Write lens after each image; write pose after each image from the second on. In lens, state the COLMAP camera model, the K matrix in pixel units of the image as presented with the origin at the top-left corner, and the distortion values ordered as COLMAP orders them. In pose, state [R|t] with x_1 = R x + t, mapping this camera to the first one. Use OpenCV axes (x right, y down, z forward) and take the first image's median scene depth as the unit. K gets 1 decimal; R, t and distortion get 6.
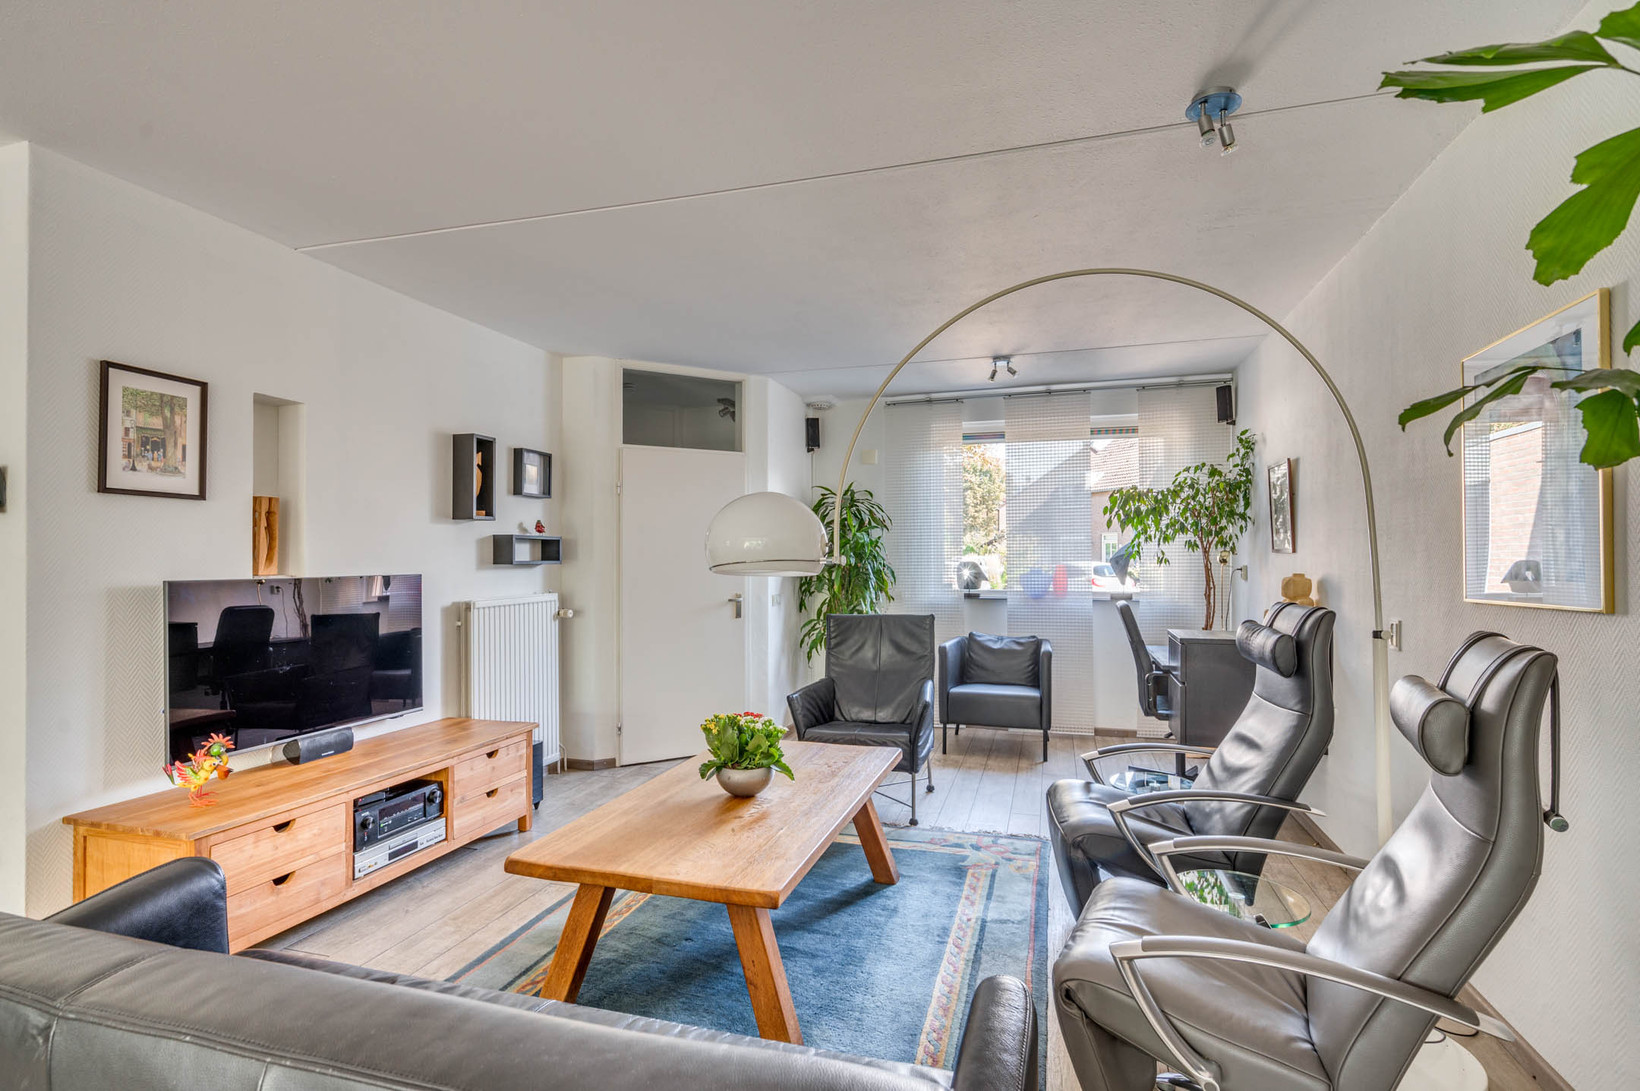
lens RADIAL K [[788.9, 0, 829.3], [0, 788.9, 548.9], [0, 0, 1]] dist [-0.005724, 0.000914]
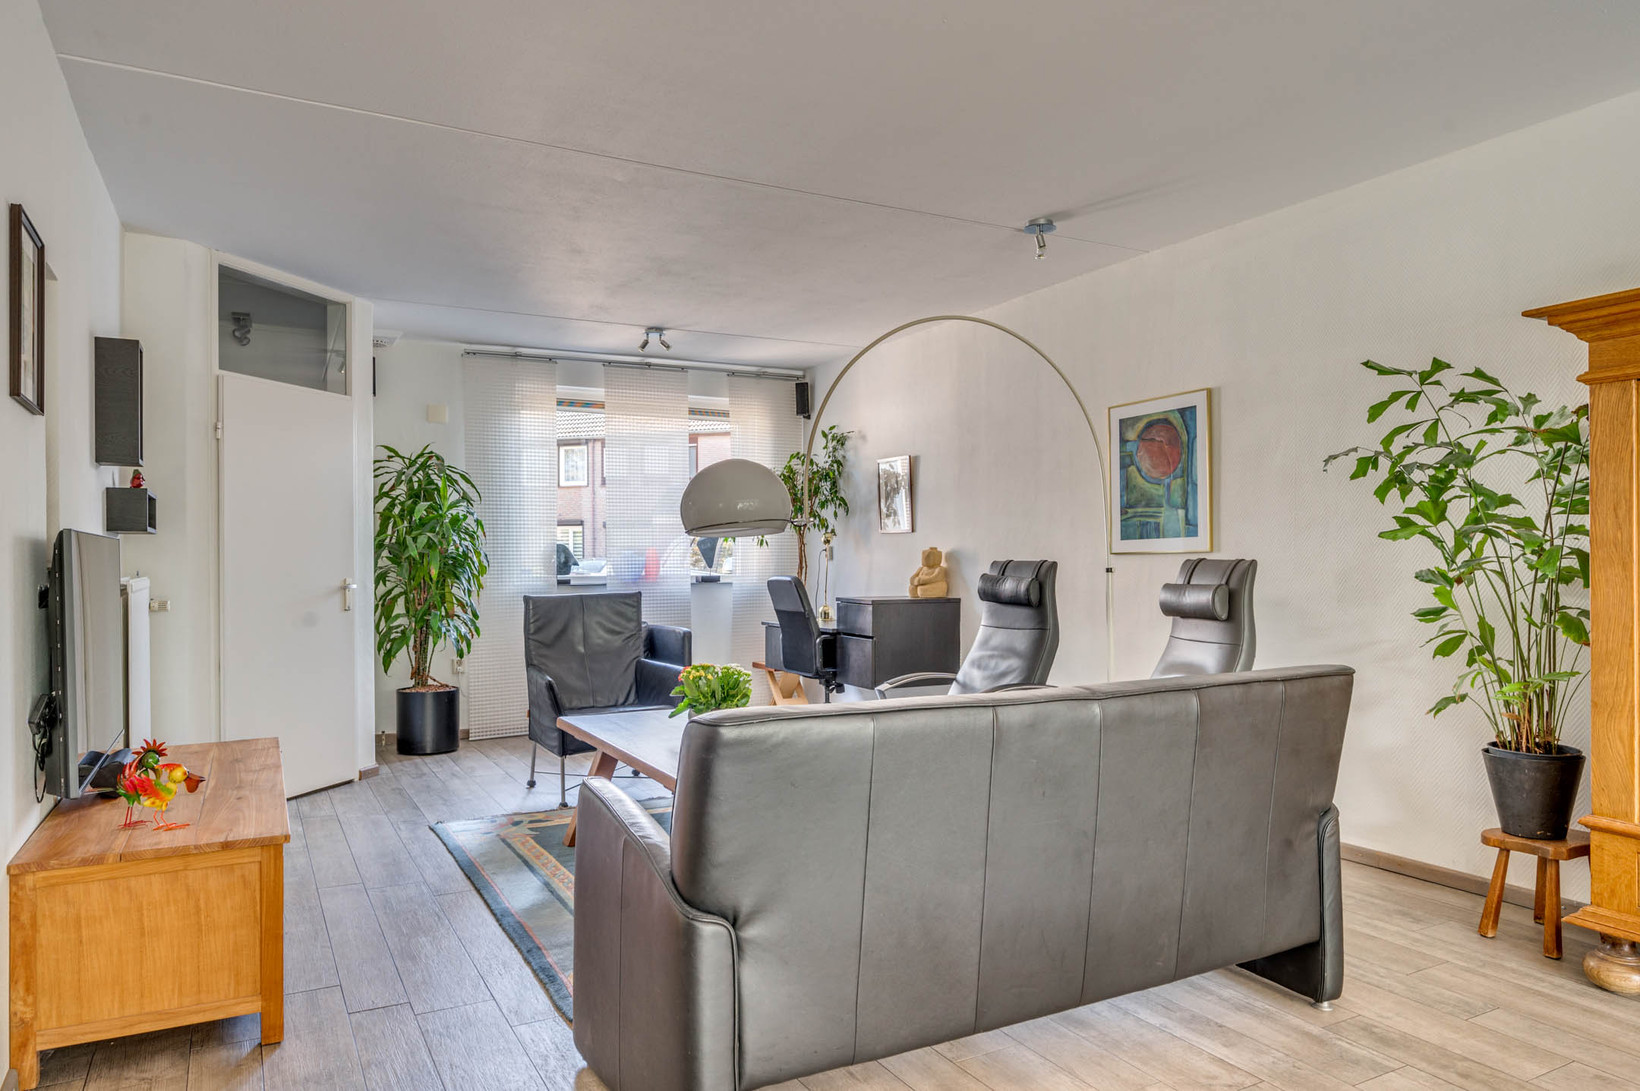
lens RADIAL K [[1056.2, 0, 831.5], [0, 1056.2, 578.7], [0, 0, 1]] dist [-0.002340, 0.004330]
pose [[0.709745, -0.012723, 0.704344, -0.589375], [-0.005349, 0.999711, 0.023449, 0.034790], [-0.704438, -0.020410, 0.709472, -0.083997]]
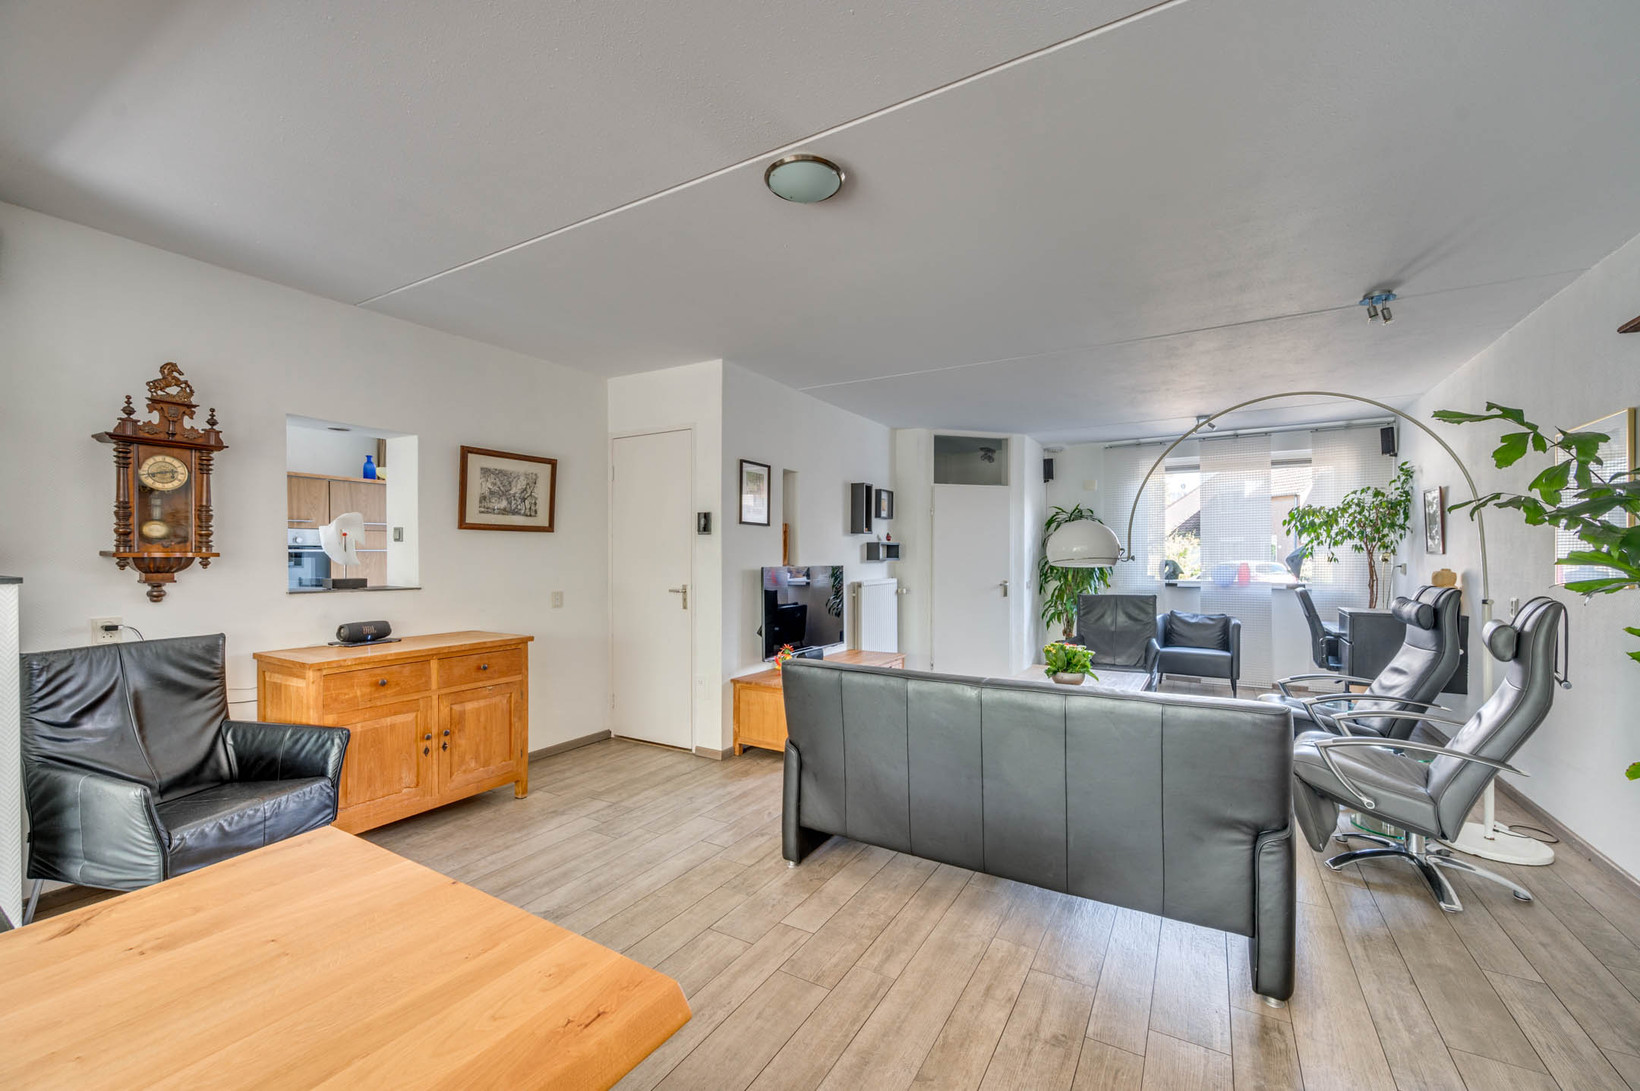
lens RADIAL K [[655.9, 0, 832.1], [0, 655.9, 556.6], [0, 0, 1]] dist [0.002349, -0.000722]
pose [[0.971135, 0.003132, -0.238510, -0.159160], [-0.000369, 0.999932, 0.011626, -0.003268], [0.238530, -0.011203, 0.971070, -0.334416]]
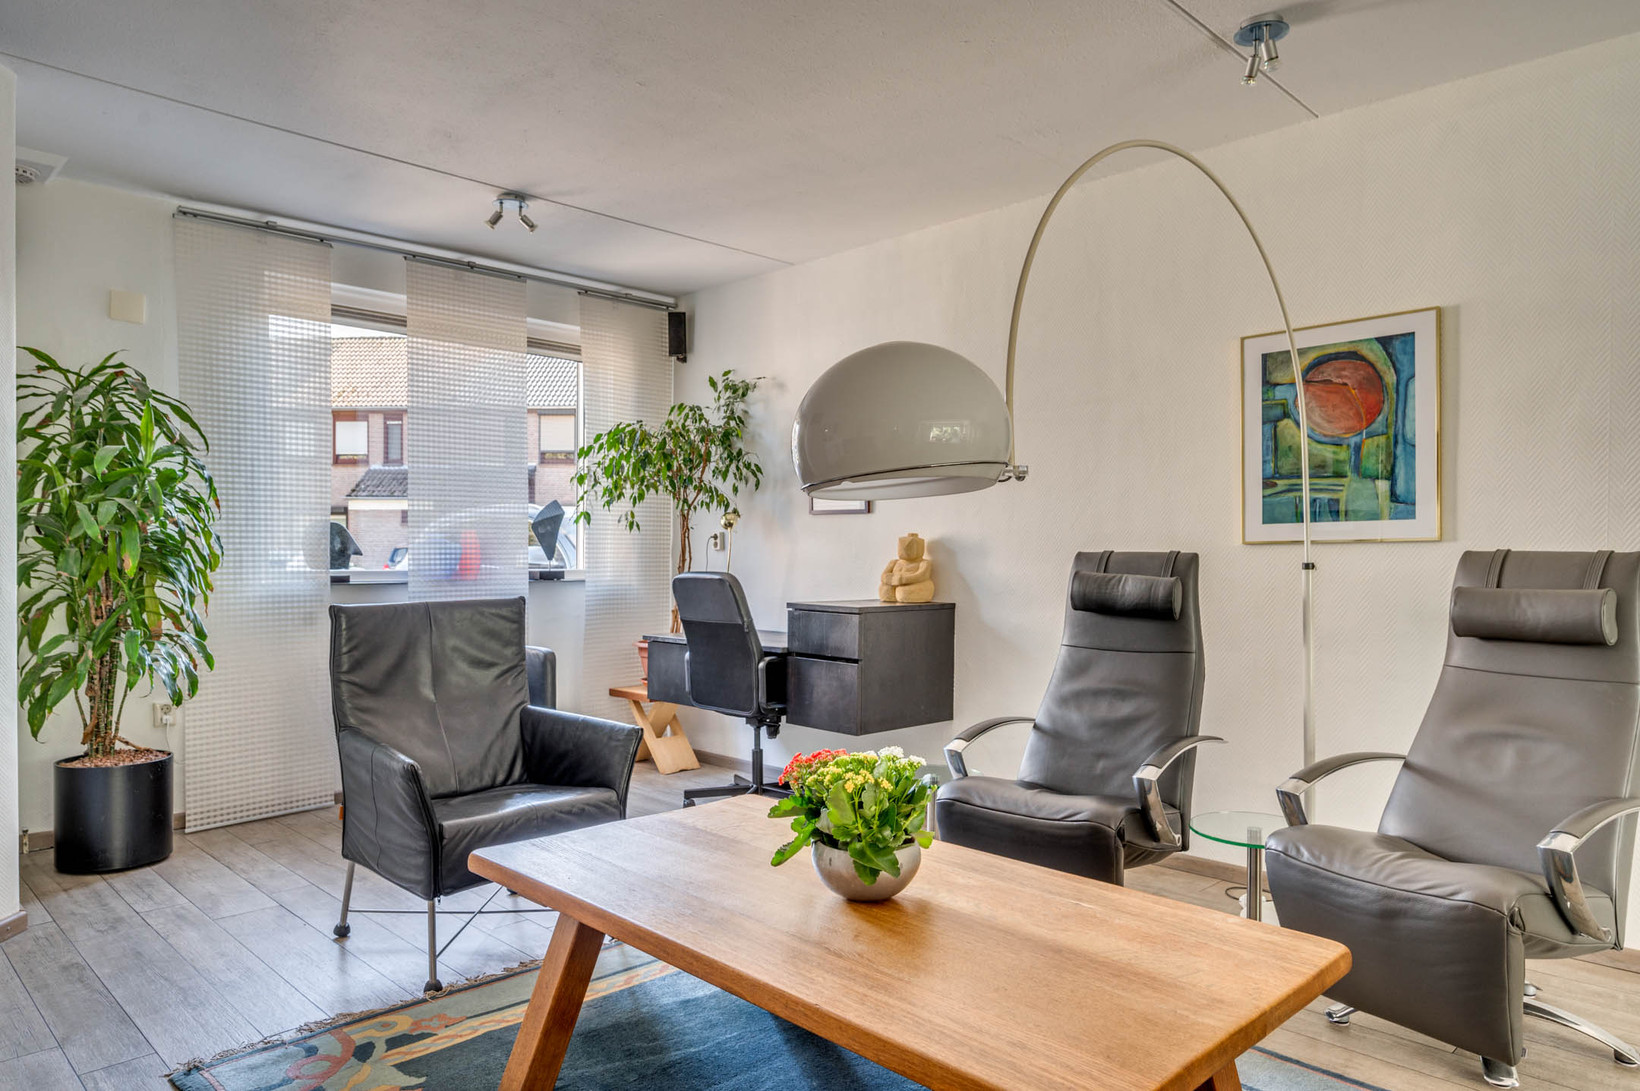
lens RADIAL K [[1056.2, 0, 830.1], [0, 1056.2, 573.3], [0, 0, 1]] dist [-0.002340, 0.004330]
pose [[0.487945, -0.010896, 0.872806, -0.437438], [-0.014788, 0.999675, 0.020748, 0.043715], [-0.872749, -0.023031, 0.487626, 0.383619]]
